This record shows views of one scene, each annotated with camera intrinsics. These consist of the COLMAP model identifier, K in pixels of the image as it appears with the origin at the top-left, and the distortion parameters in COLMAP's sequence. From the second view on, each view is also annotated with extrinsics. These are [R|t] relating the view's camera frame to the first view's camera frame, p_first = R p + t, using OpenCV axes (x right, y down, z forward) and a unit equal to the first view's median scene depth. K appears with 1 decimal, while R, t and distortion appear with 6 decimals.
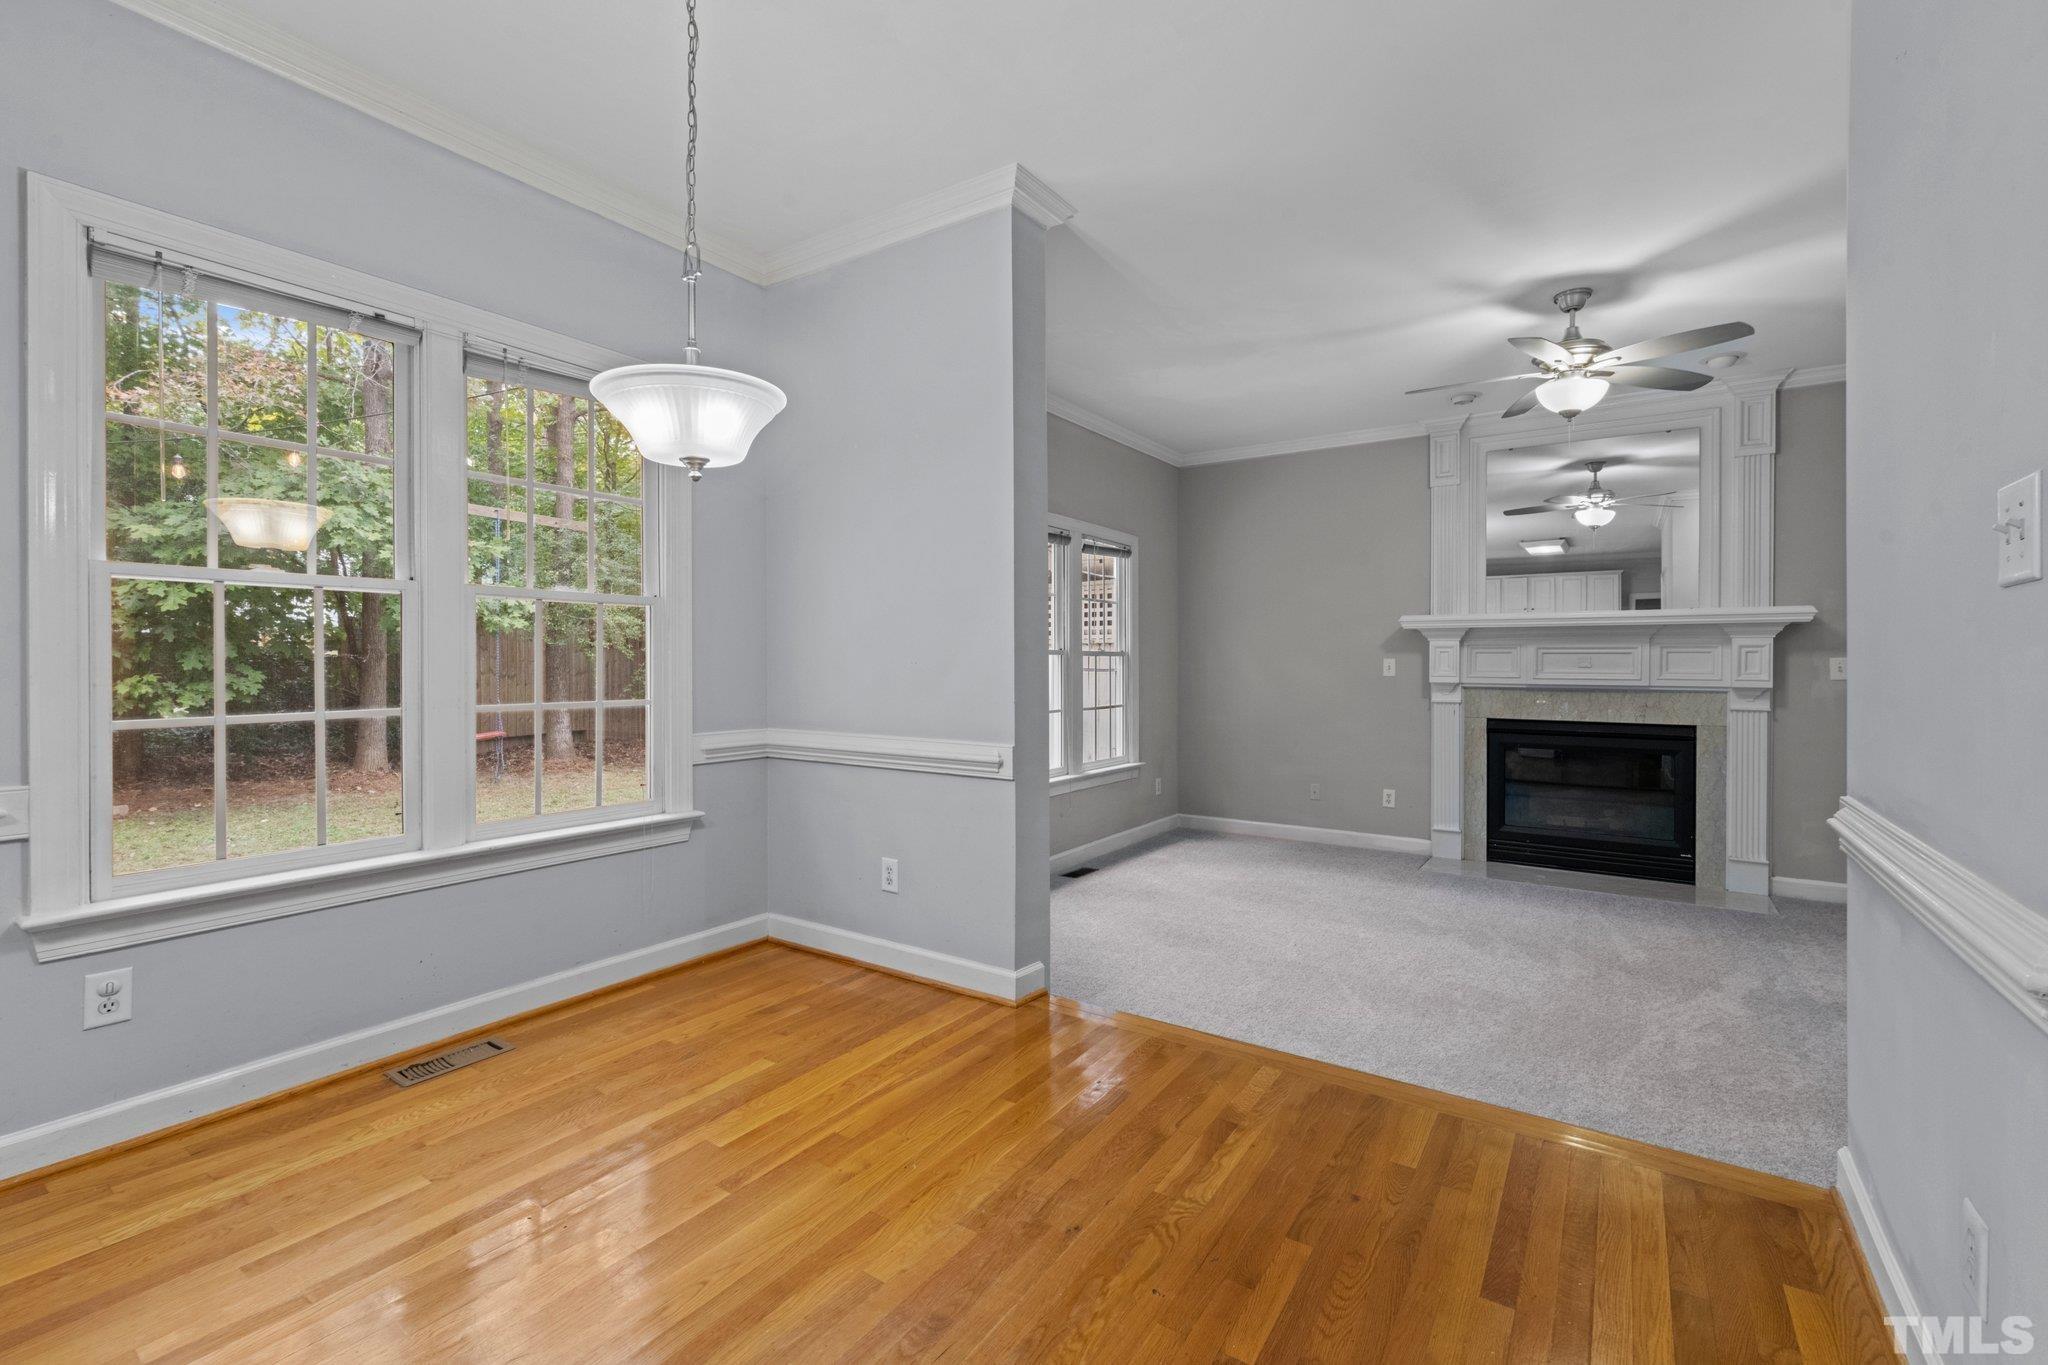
lens RADIAL K [[899.5, 0, 1029.0], [0, 899.5, 660.7], [0, 0, 1]] dist [0.010434, -0.005257]
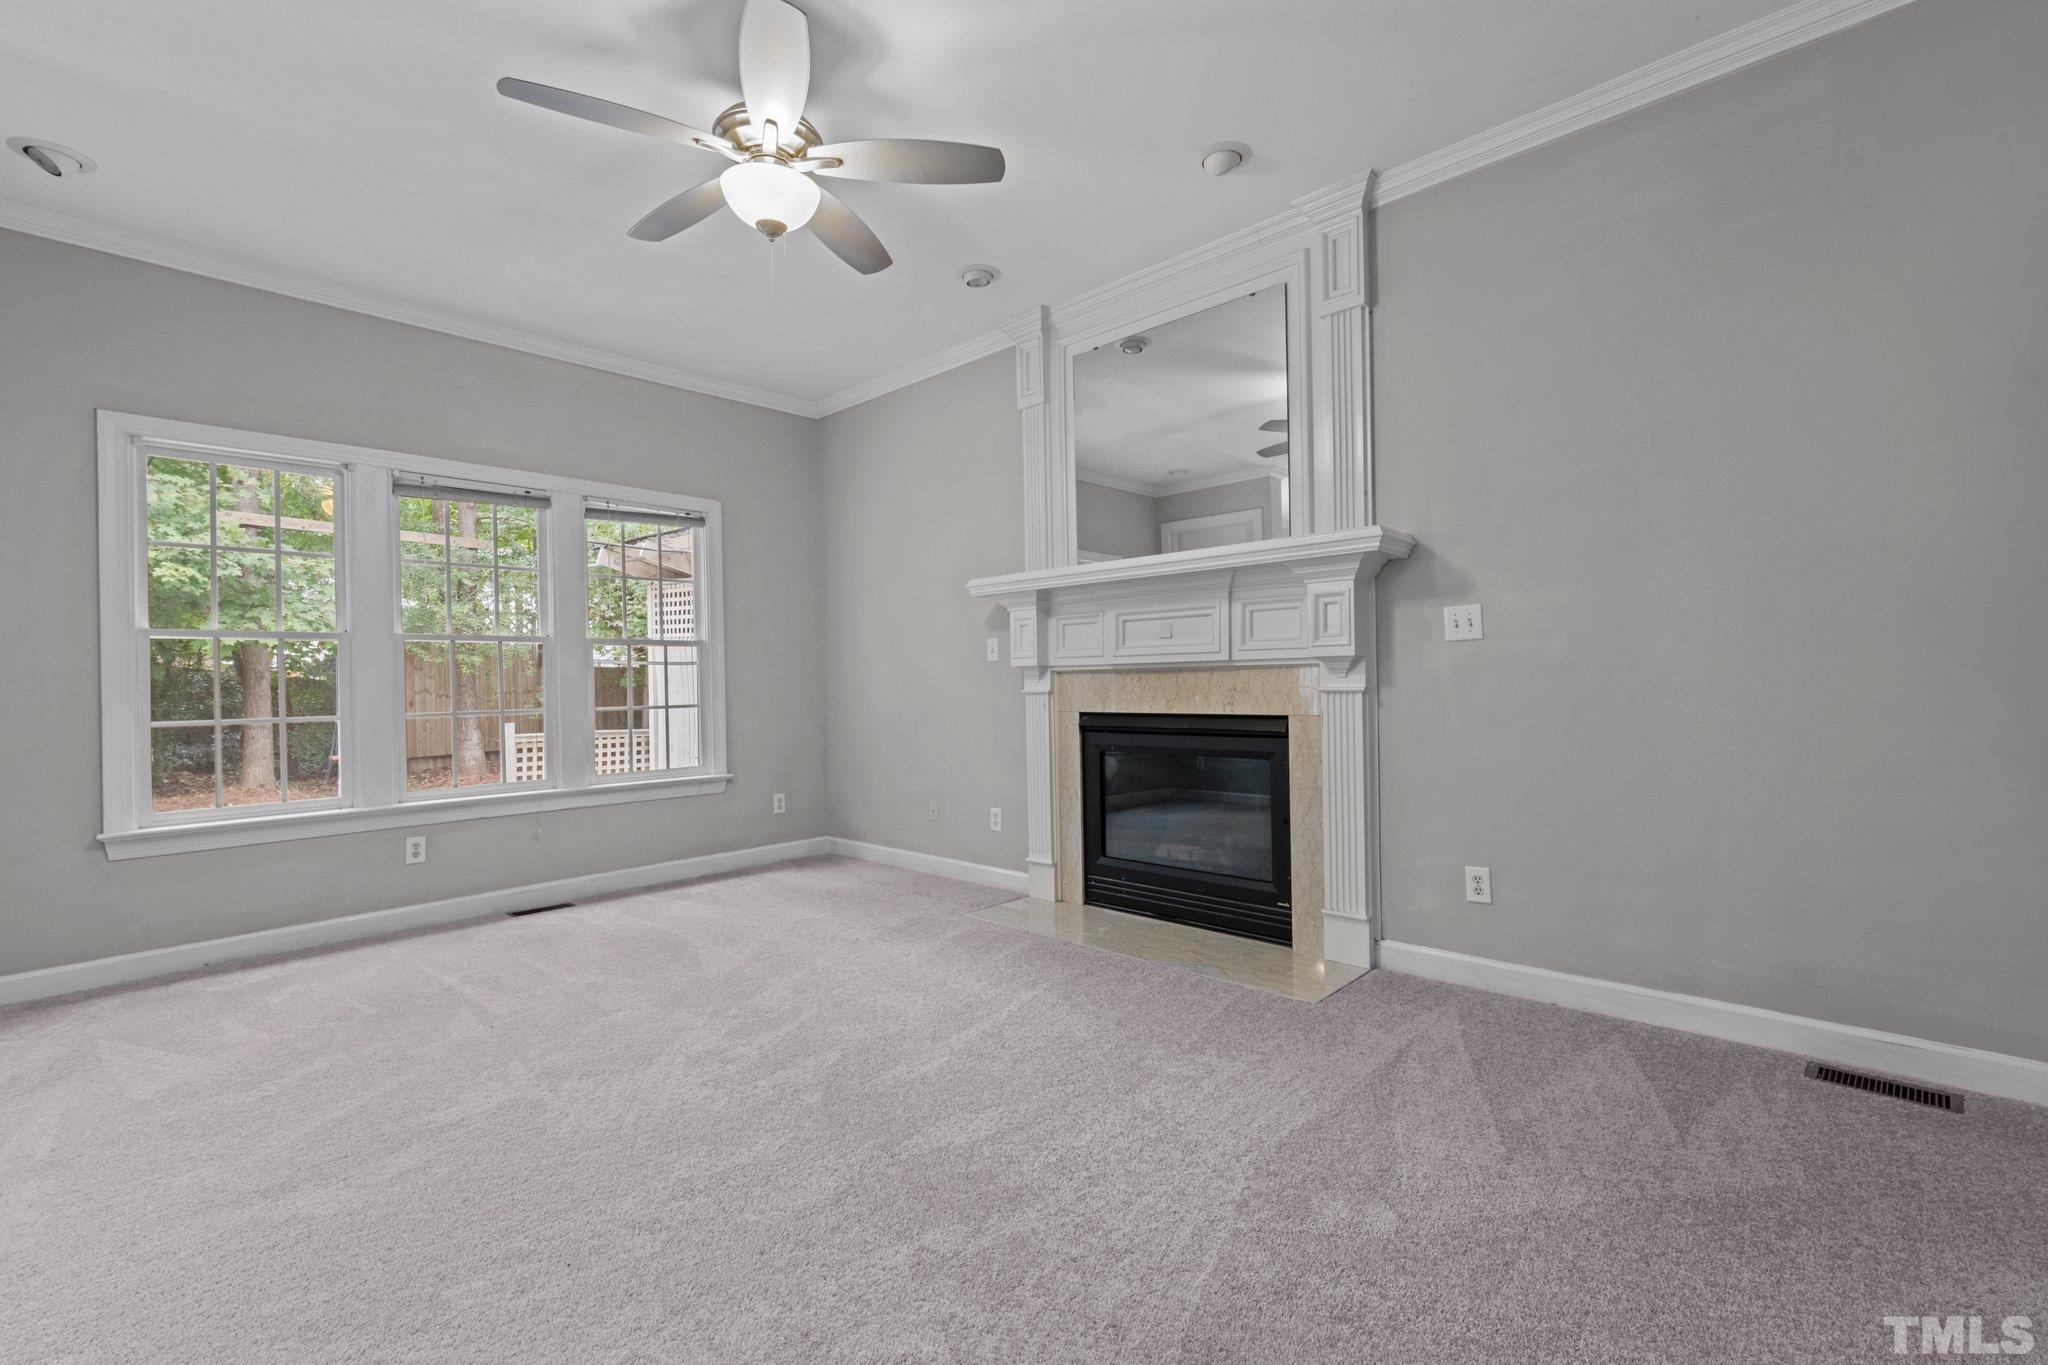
lens RADIAL K [[899.5, 0, 1006.2], [0, 899.5, 687.7], [0, 0, 1]] dist [0.010434, -0.005257]
pose [[0.984642, -0.021232, -0.173288, 0.578753], [0.023163, 0.999690, 0.009130, 0.035432], [0.173040, -0.013004, 0.984829, 0.260234]]
